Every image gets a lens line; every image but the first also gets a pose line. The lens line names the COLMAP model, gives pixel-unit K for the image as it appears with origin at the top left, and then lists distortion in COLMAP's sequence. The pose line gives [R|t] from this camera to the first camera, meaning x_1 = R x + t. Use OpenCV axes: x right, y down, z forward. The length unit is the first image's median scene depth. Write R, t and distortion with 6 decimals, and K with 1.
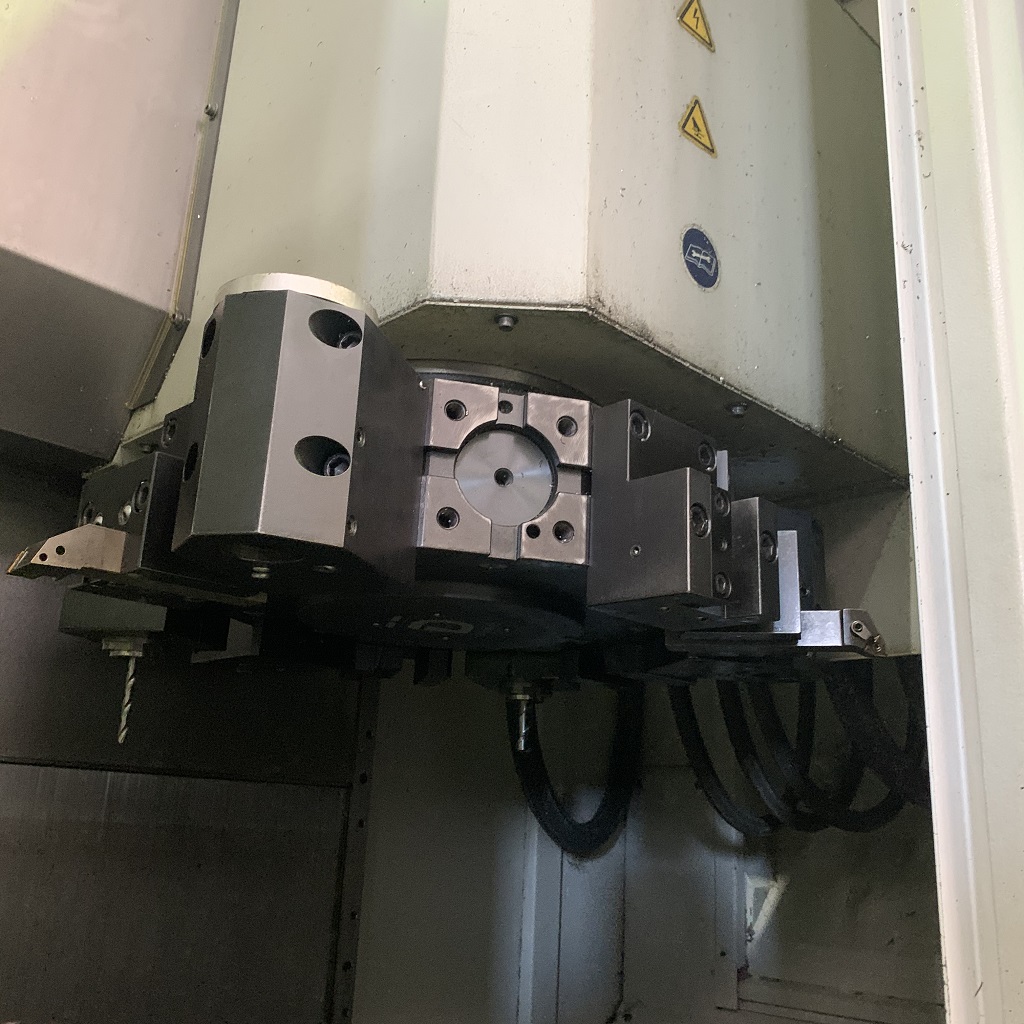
lens RADIAL K [[1046.2, 0, 514.5], [0, 1046.2, 507.6], [0, 0, 1]] dist [0.102831, -0.162917]
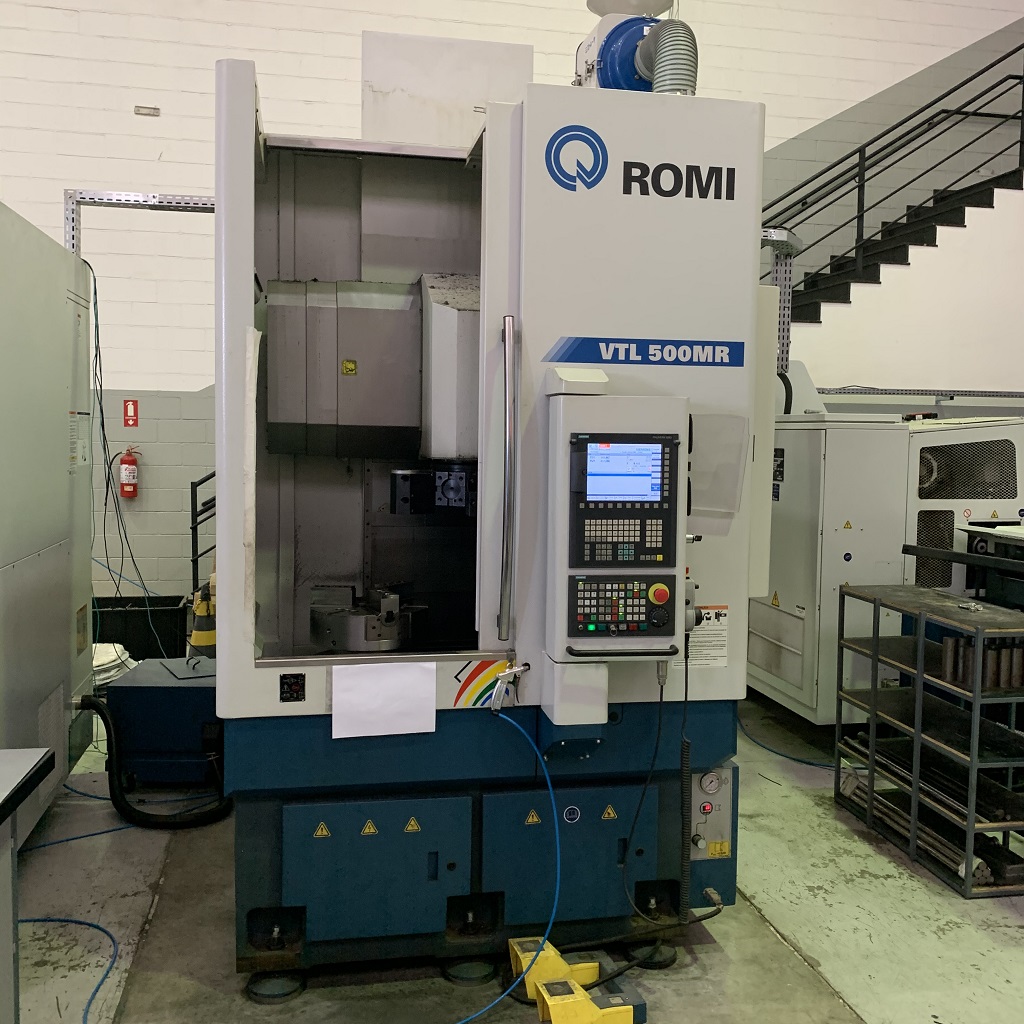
lens RADIAL K [[1046.2, 0, 514.5], [0, 1046.2, 507.6], [0, 0, 1]] dist [0.102831, -0.162917]
pose [[0.828461, 0.008172, -0.559987, 3.111274], [0.184811, 0.939894, 0.287130, -1.354895], [0.528675, -0.341368, 0.777155, -2.847929]]
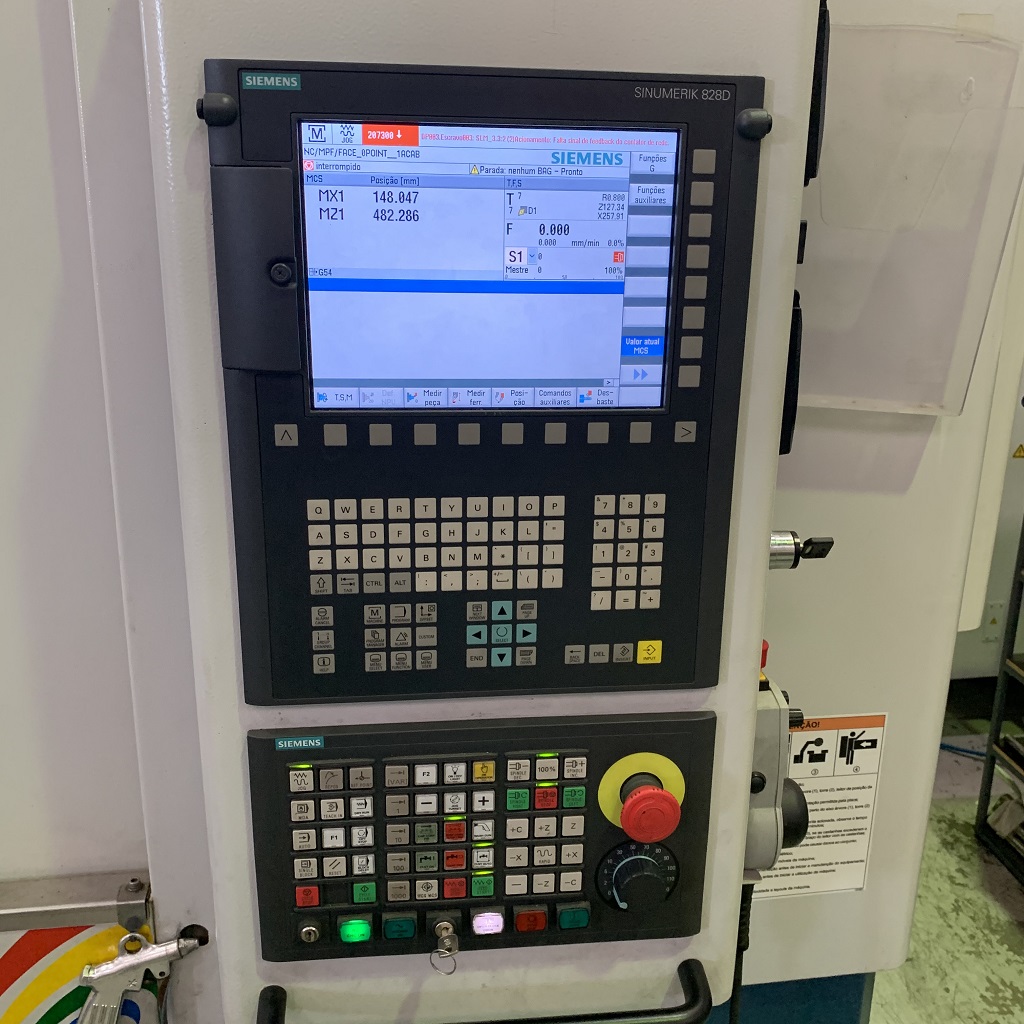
lens RADIAL K [[1036.6, 0, 518.9], [0, 1036.6, 509.9], [0, 0, 1]] dist [0.132287, -0.219216]
pose [[0.809509, 0.145035, -0.568911, 1.578397], [0.187563, 0.854342, 0.484686, -0.396587], [0.556341, -0.499064, 0.664394, 0.205039]]
